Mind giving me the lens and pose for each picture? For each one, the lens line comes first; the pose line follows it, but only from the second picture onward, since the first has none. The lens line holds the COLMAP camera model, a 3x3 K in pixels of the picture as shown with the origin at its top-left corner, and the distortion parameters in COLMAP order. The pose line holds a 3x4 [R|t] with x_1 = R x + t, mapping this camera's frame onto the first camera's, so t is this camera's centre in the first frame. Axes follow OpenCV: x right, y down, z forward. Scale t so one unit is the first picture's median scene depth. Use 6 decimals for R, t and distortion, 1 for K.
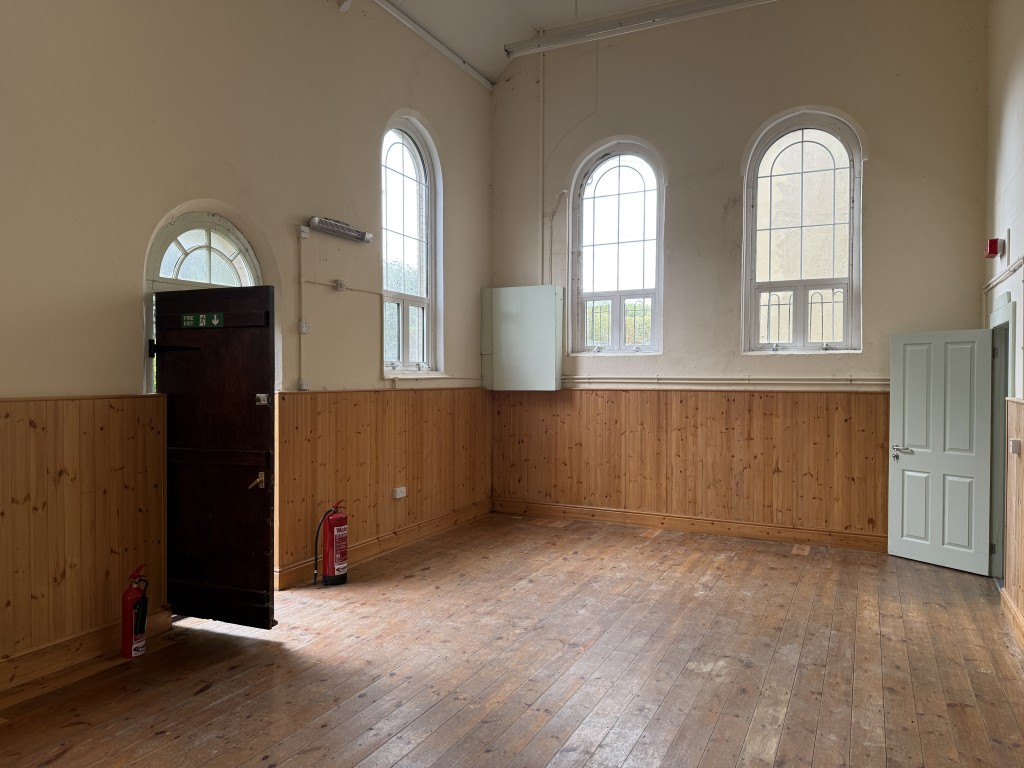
lens RADIAL K [[717.6, 0, 512.0], [0, 717.6, 384.0], [0, 0, 1]] dist [0.101943, -0.121356]
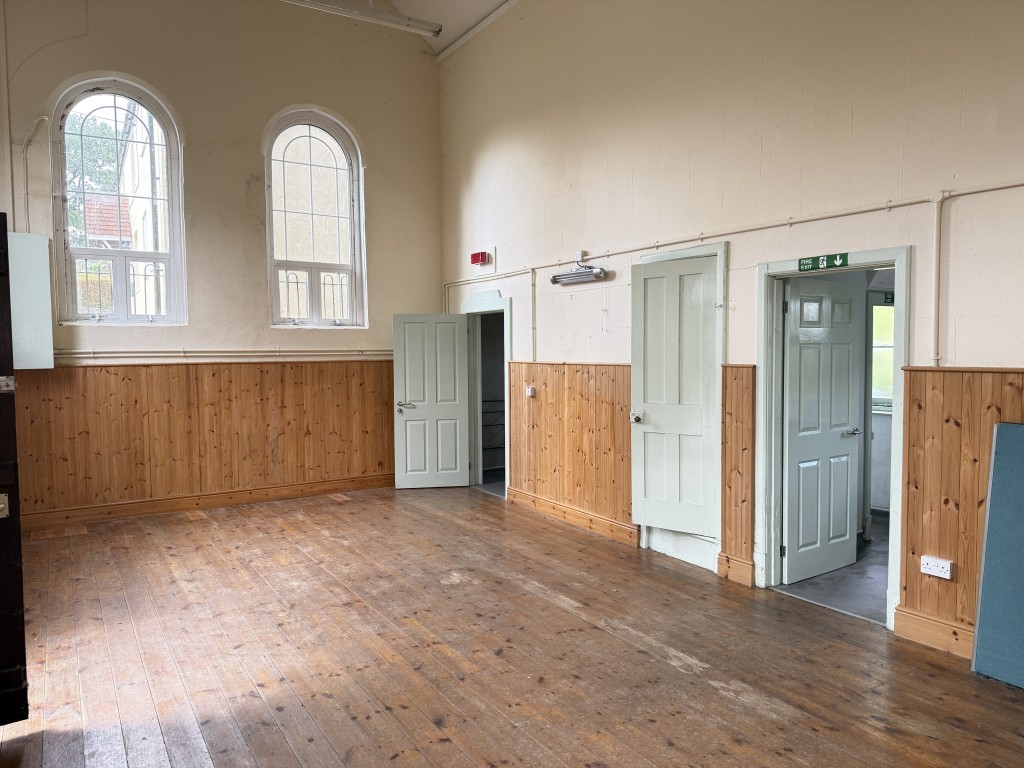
lens RADIAL K [[717.6, 0, 512.0], [0, 717.6, 384.0], [0, 0, 1]] dist [0.101943, -0.121356]
pose [[0.525254, -0.049782, 0.849488, -0.414639], [0.021424, 0.998745, 0.045281, 0.000575], [-0.850676, -0.005584, 0.525661, 0.157307]]
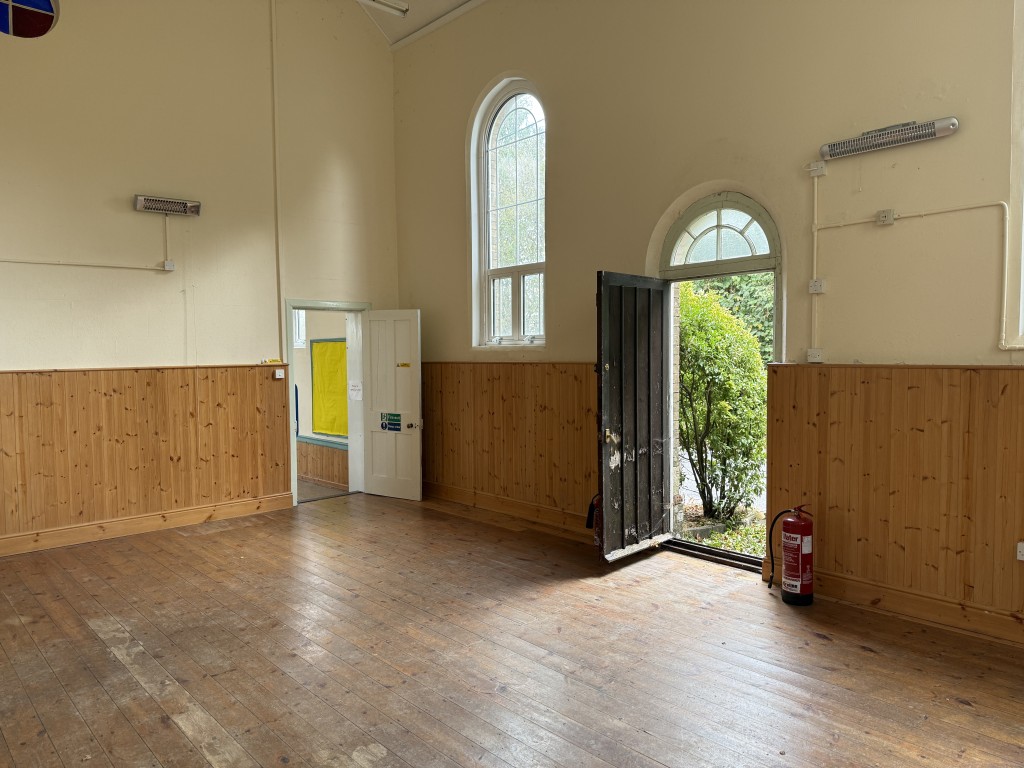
lens RADIAL K [[717.6, 0, 512.0], [0, 717.6, 384.0], [0, 0, 1]] dist [0.101943, -0.121356]
pose [[-0.367824, 0.046729, -0.928720, 0.499863], [-0.002585, 0.998681, 0.051273, -0.007650], [0.929892, 0.021260, -0.367218, 0.809619]]
